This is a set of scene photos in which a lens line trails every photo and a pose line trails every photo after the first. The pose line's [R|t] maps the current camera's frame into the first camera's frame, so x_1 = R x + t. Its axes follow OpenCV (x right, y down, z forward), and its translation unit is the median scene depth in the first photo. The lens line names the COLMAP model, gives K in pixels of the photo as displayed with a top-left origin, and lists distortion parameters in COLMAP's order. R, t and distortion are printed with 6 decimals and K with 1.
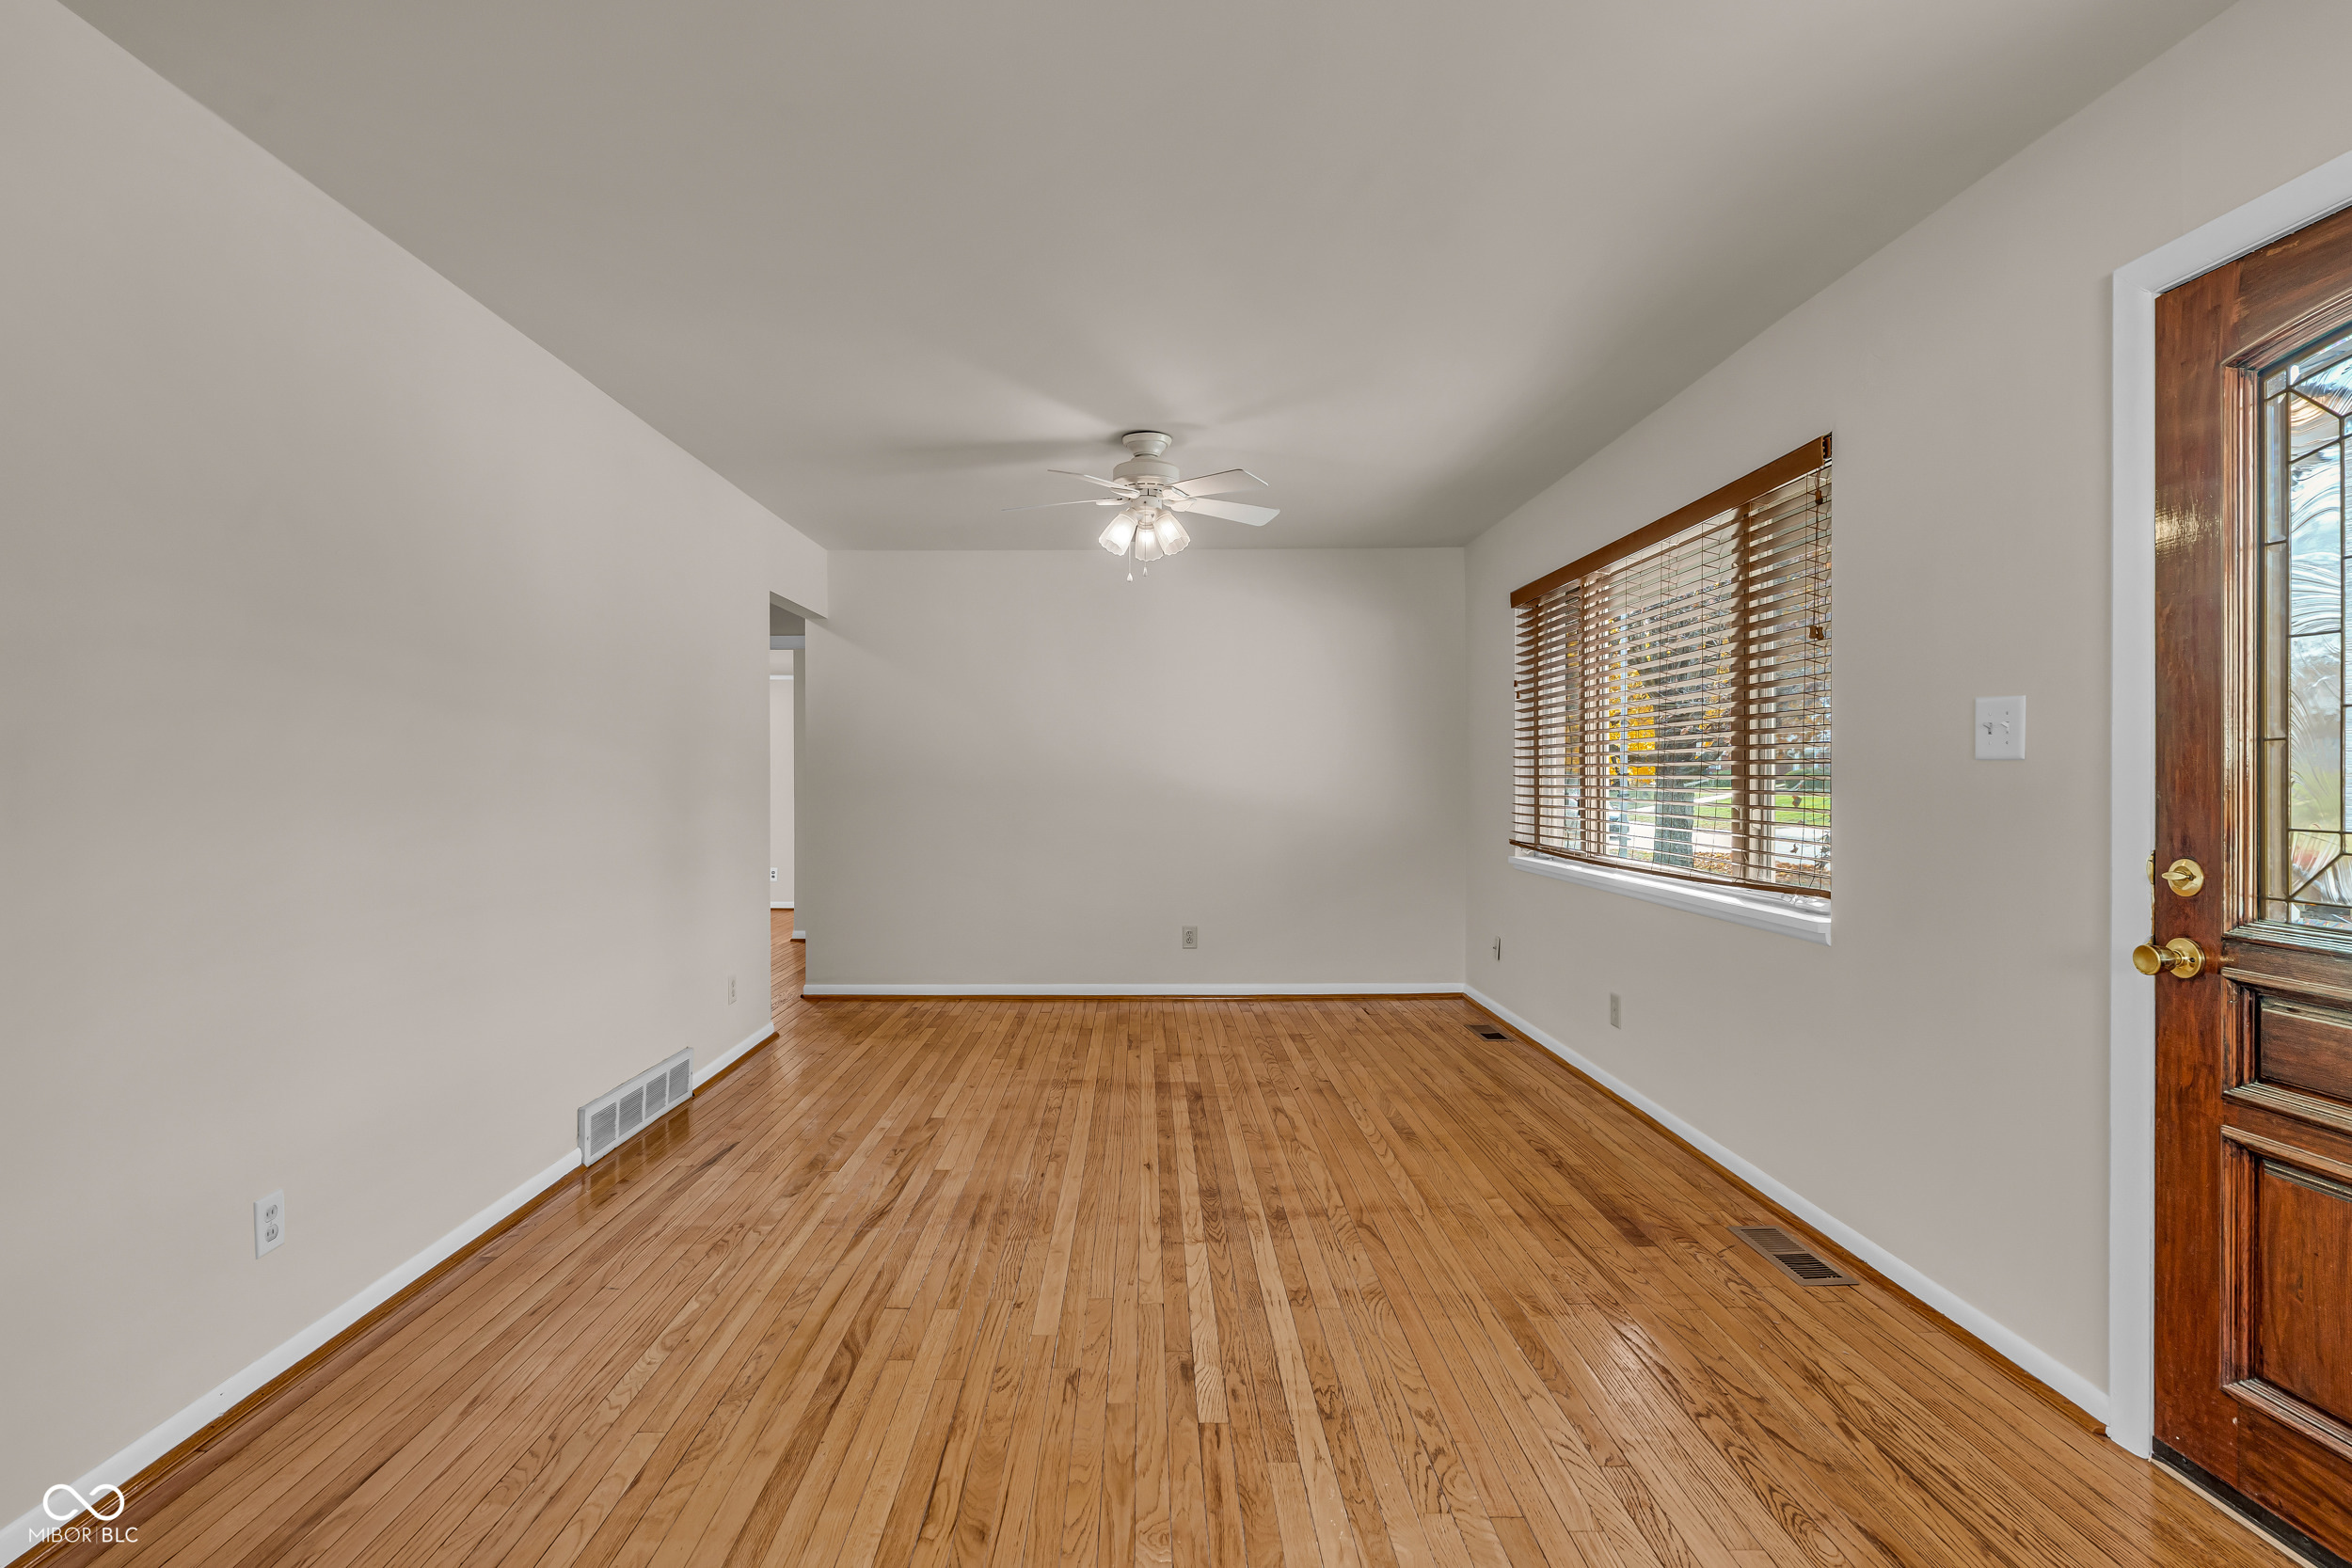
lens RADIAL K [[1142.9, 0, 1159.4], [0, 1142.9, 782.3], [0, 0, 1]] dist [-0.010310, 0.003594]
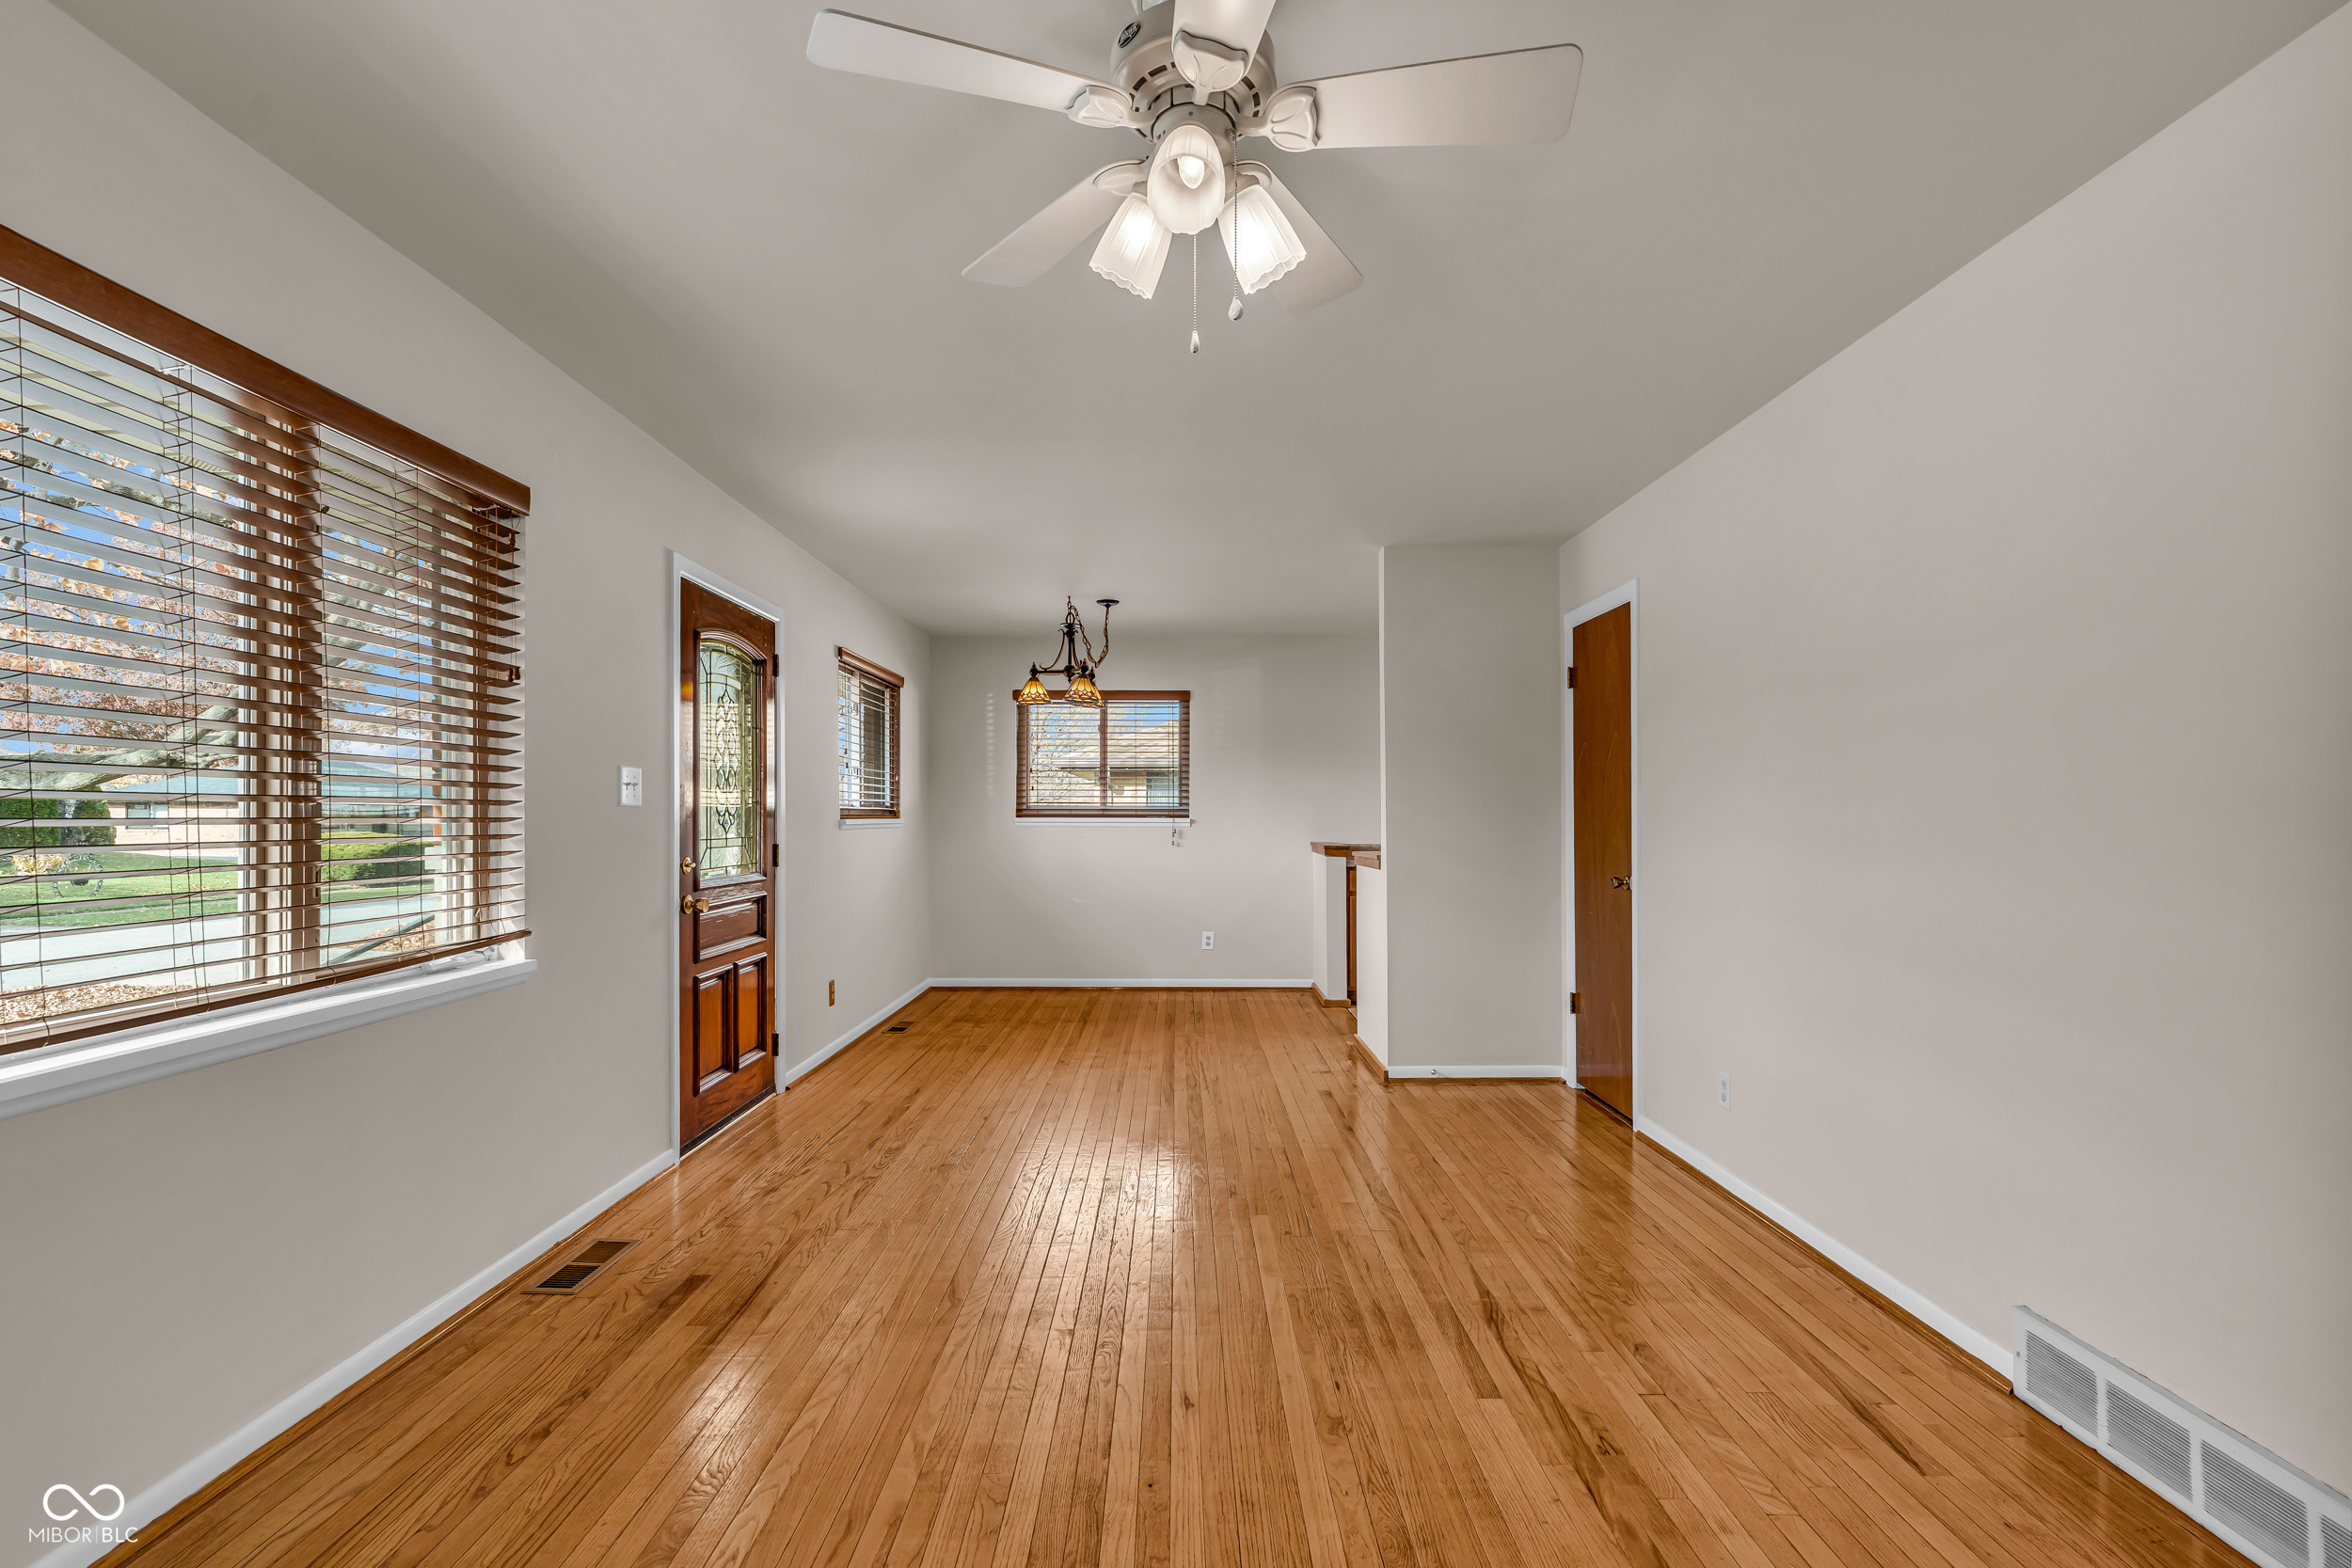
lens RADIAL K [[1067.6, 0, 1168.2], [0, 1067.6, 809.6], [0, 0, 1]] dist [-0.004291, 0.001280]
pose [[-0.999774, 0.001542, 0.021222, -0.014247], [0.001544, 0.999999, 0.000082, -0.011755], [-0.021222, 0.000115, -0.999775, 1.831245]]
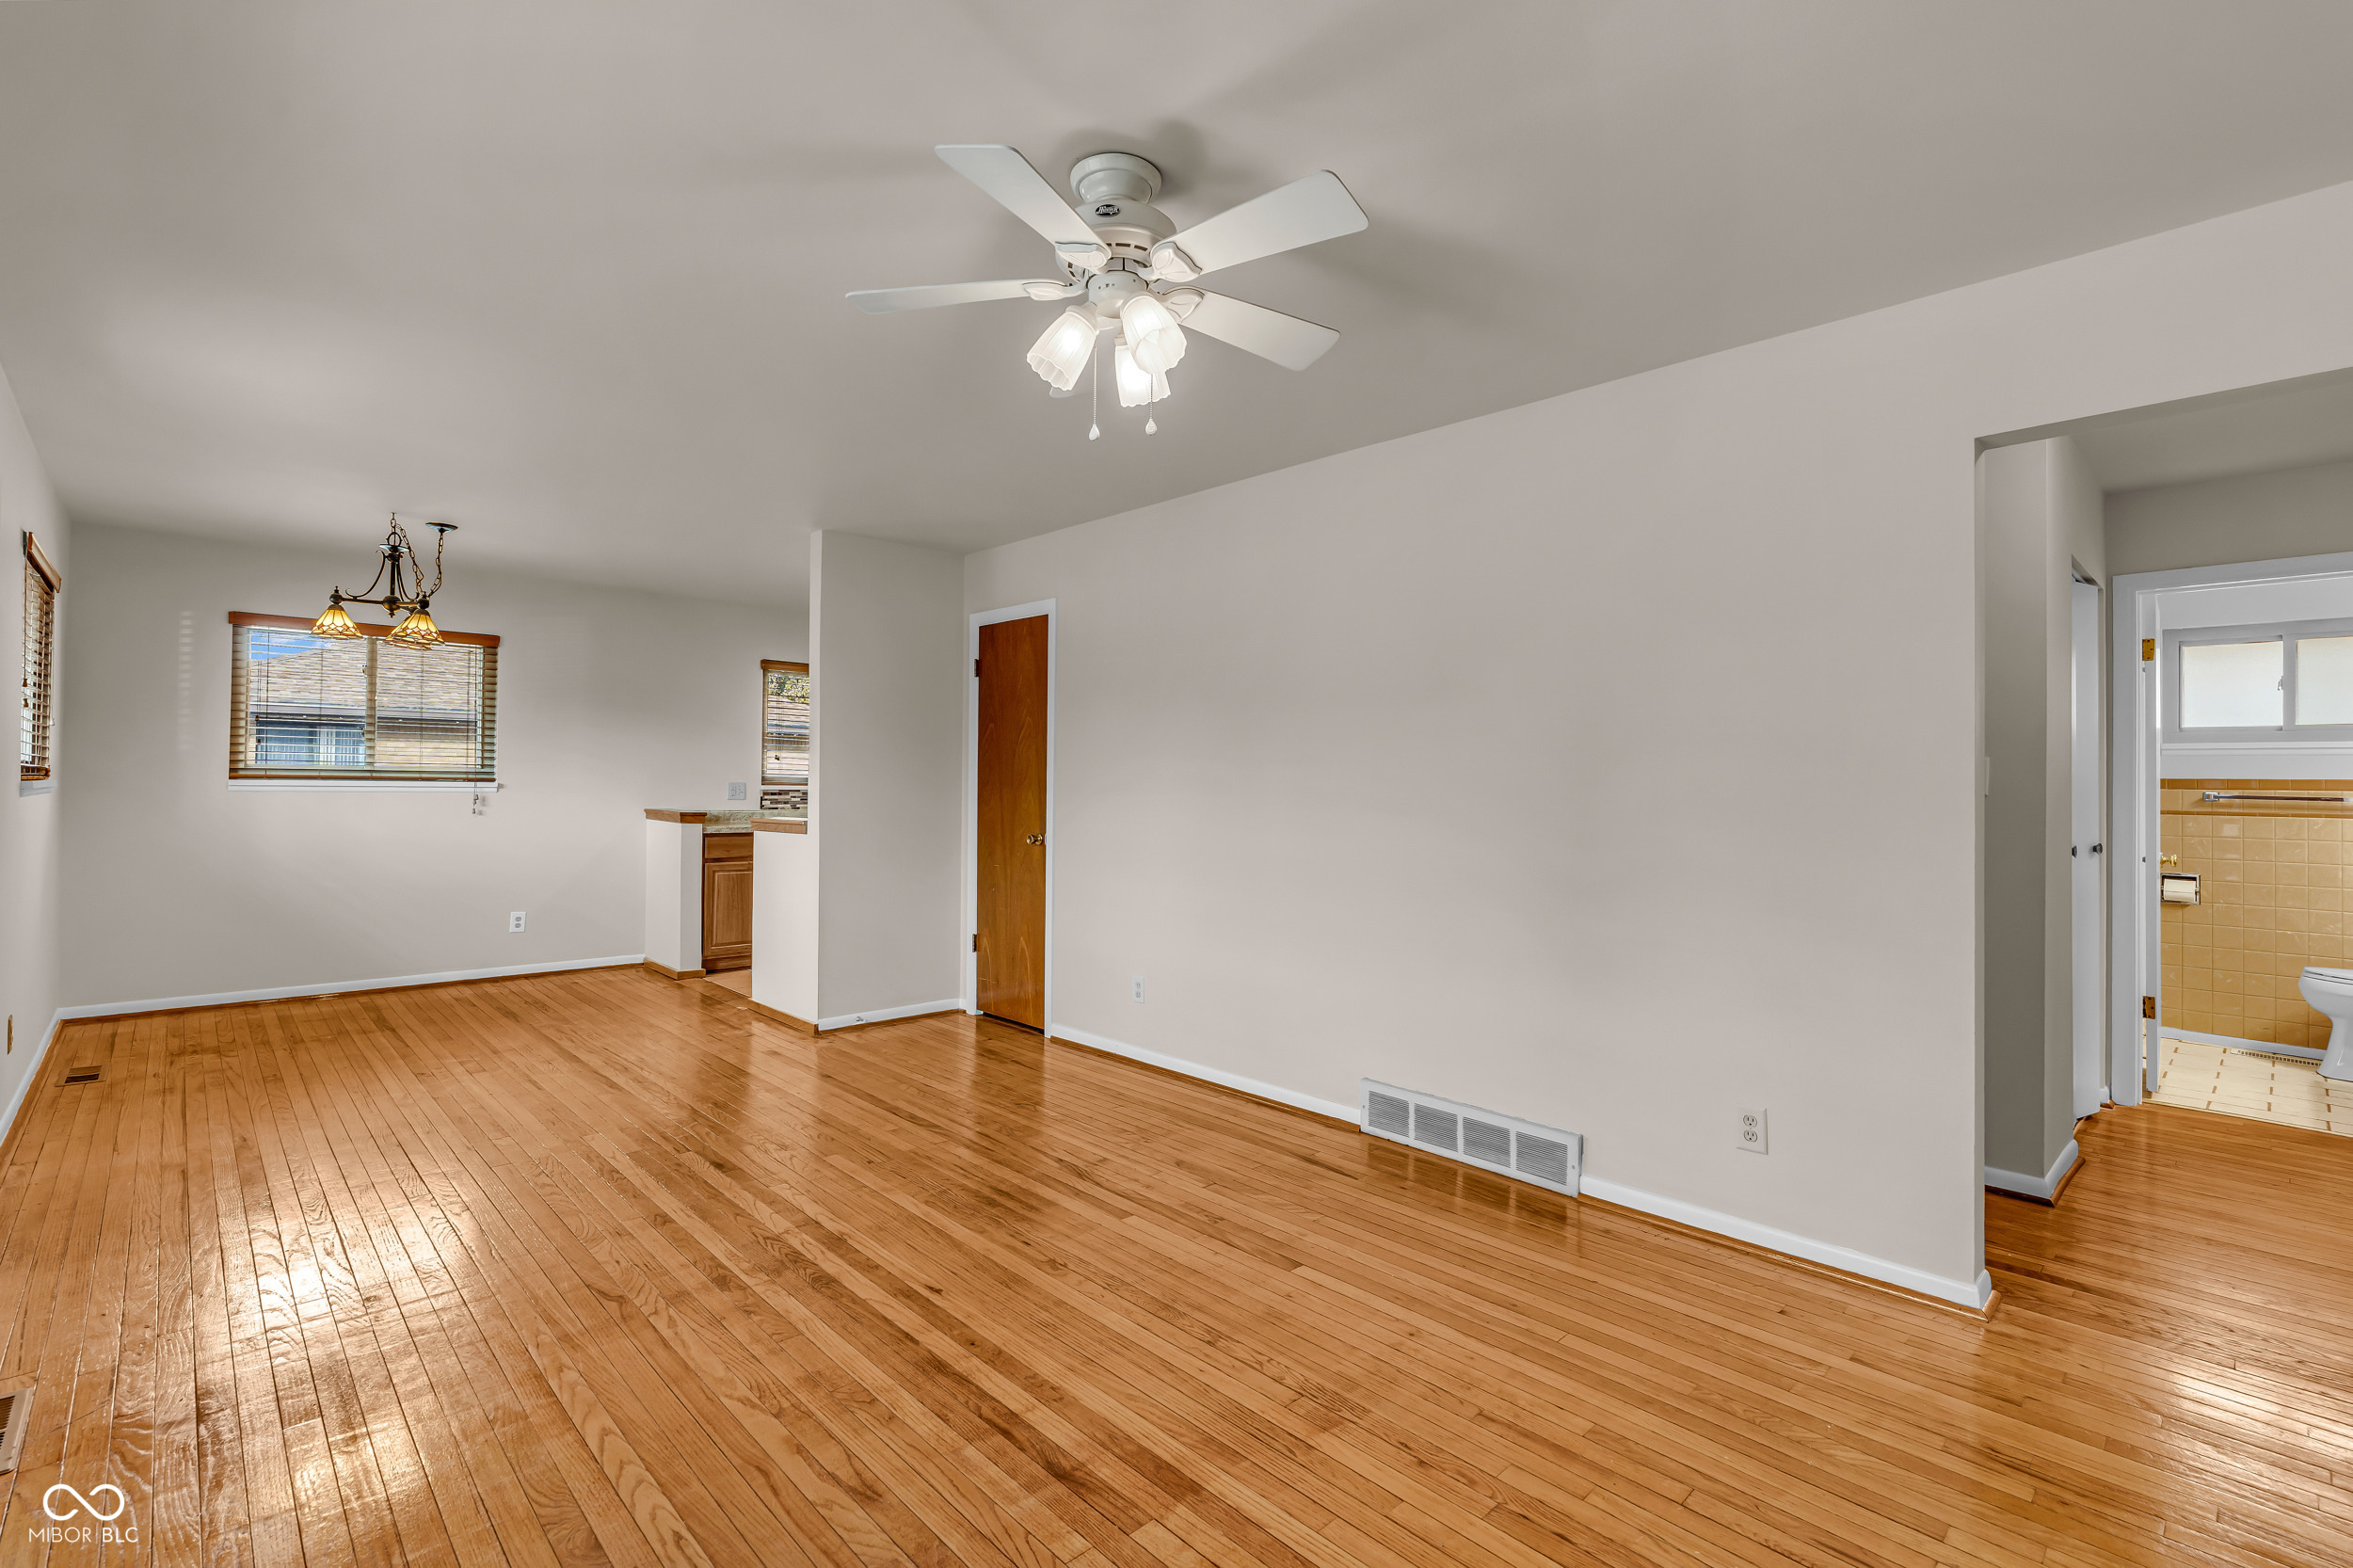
lens RADIAL K [[1068.2, 0, 1172.3], [0, 1068.2, 771.7], [0, 0, 1]] dist [-0.004291, 0.001280]
pose [[-0.740763, -0.013953, -0.671621, 0.410684], [-0.013095, 0.999894, -0.006330, -0.017030], [0.671639, 0.004106, -0.740868, 1.858614]]
